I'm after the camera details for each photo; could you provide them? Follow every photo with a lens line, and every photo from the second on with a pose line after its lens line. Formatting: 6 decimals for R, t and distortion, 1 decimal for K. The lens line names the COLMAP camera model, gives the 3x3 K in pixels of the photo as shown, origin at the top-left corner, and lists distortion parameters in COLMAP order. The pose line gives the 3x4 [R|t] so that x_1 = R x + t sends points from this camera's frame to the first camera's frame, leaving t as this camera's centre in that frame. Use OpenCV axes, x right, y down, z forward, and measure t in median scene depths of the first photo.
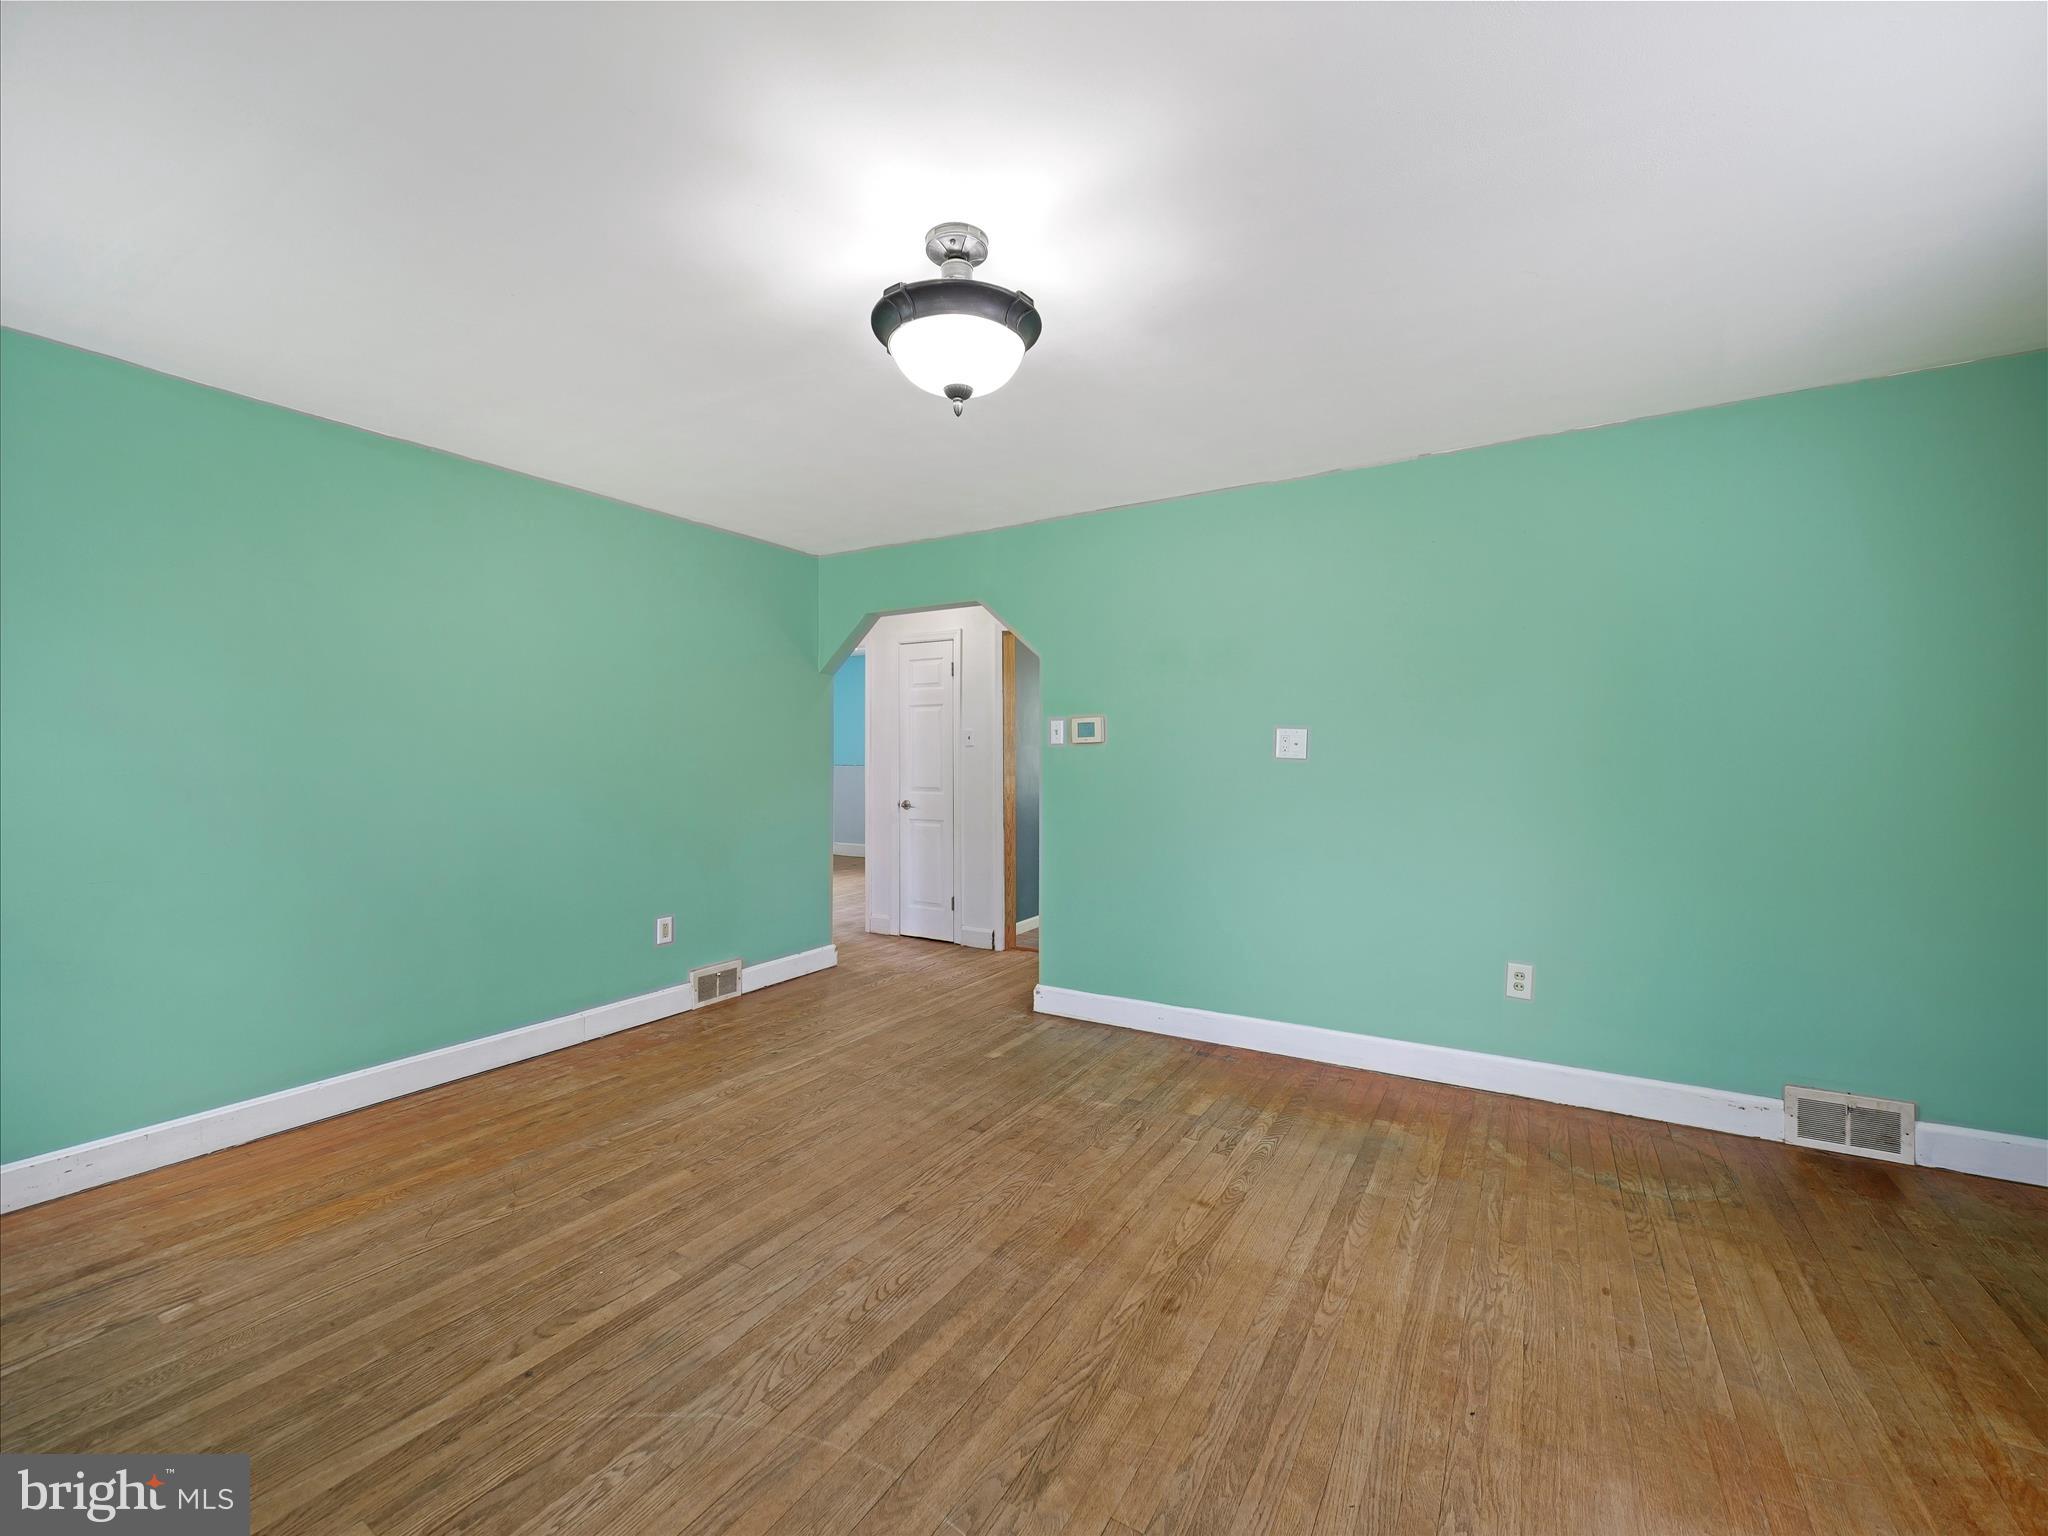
lens RADIAL K [[851.5, 0, 1022.5], [0, 851.5, 758.2], [0, 0, 1]] dist [-0.005963, -0.000242]
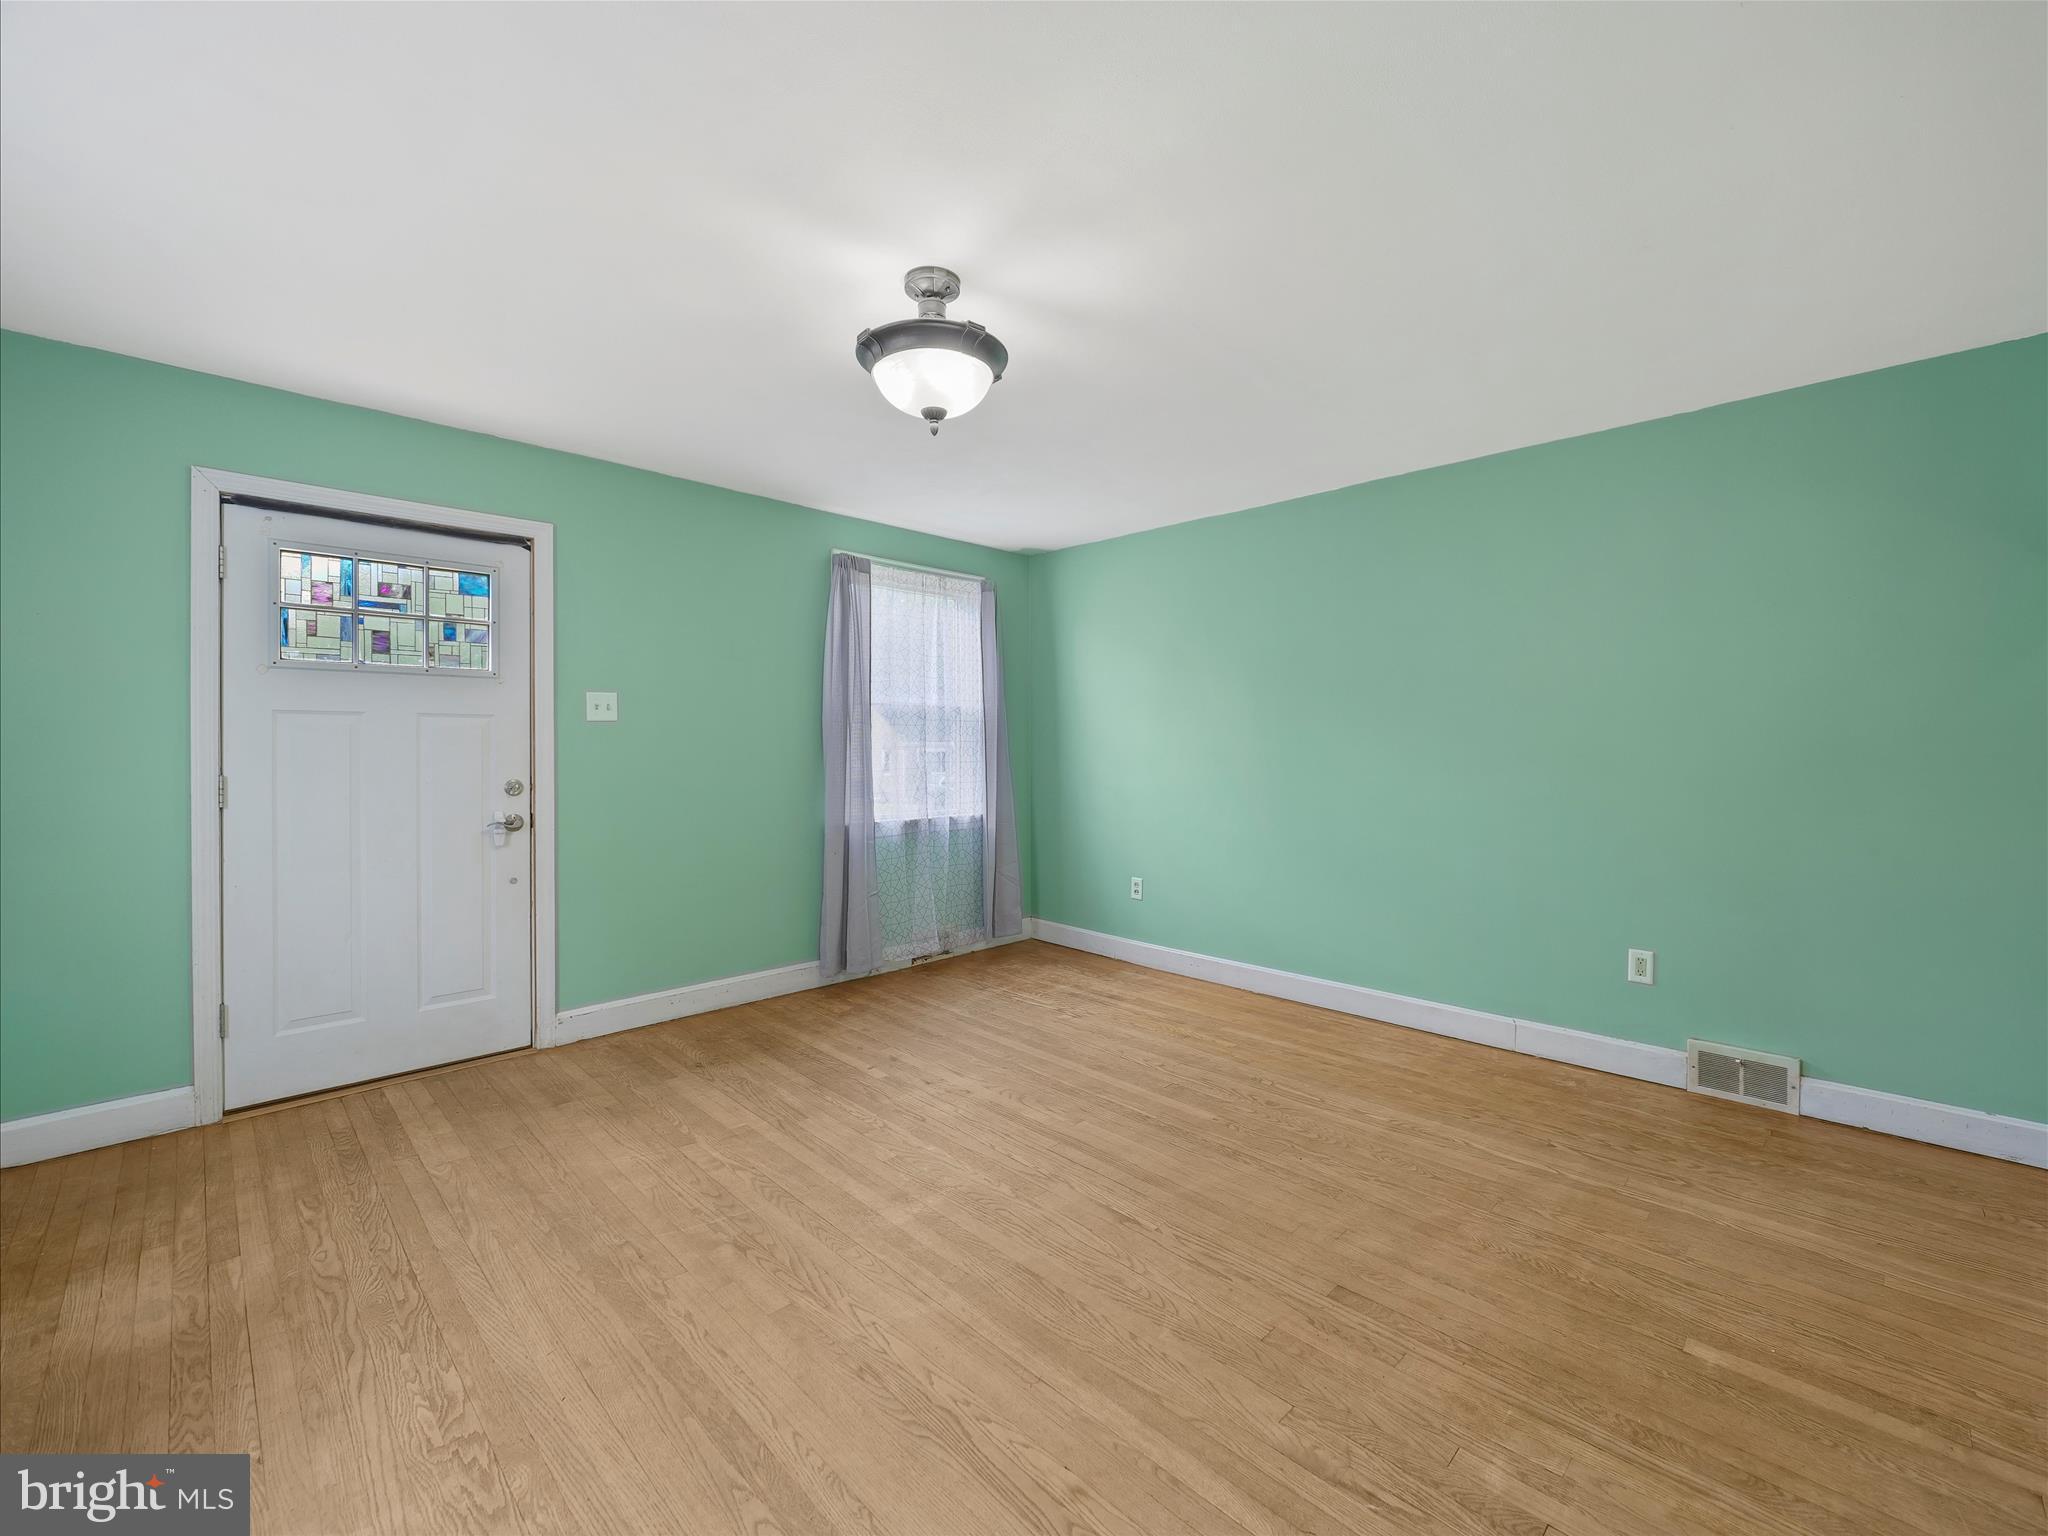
lens RADIAL K [[851.5, 0, 1022.5], [0, 851.5, 758.2], [0, 0, 1]] dist [-0.005963, -0.000242]
pose [[-0.243605, 0.015681, -0.969748, 0.750670], [-0.001588, 0.999861, 0.016567, 0.002952], [0.969873, 0.005575, -0.243547, 1.057188]]
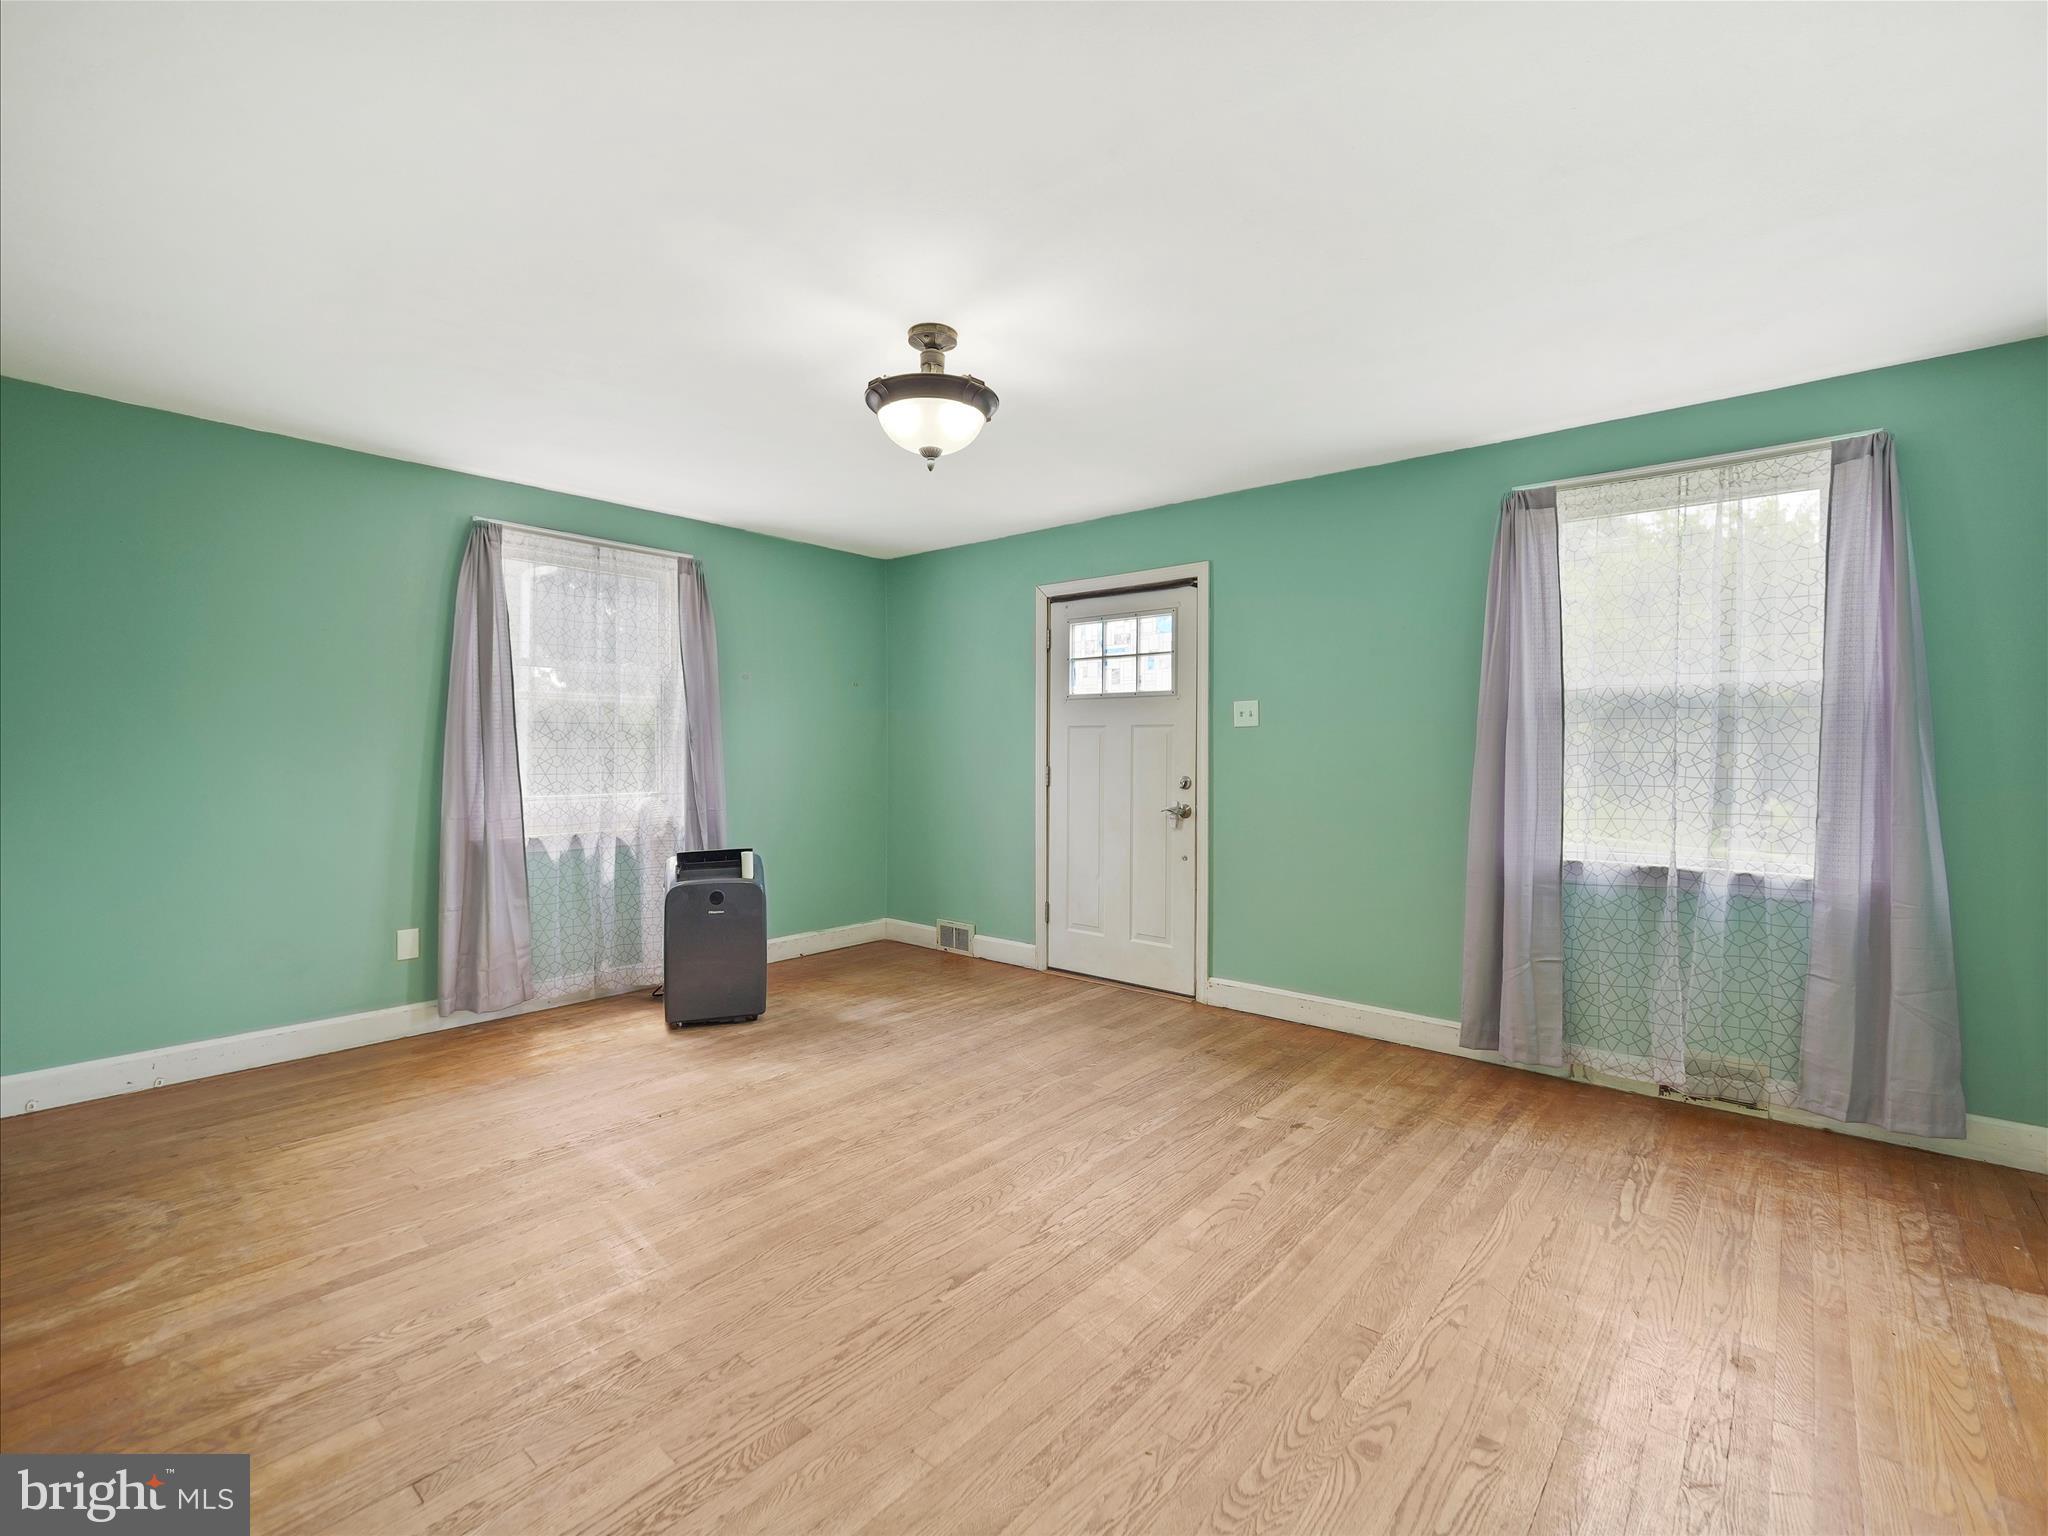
lens RADIAL K [[924.0, 0, 1024.0], [0, 924.0, 768.0], [0, 0, 1]] dist [-0.000797, -0.000326]
pose [[-0.987590, -0.006598, 0.156914, -0.327910], [-0.003145, 0.999748, 0.022240, 0.005011], [-0.157021, 0.021470, -0.987362, 1.779301]]
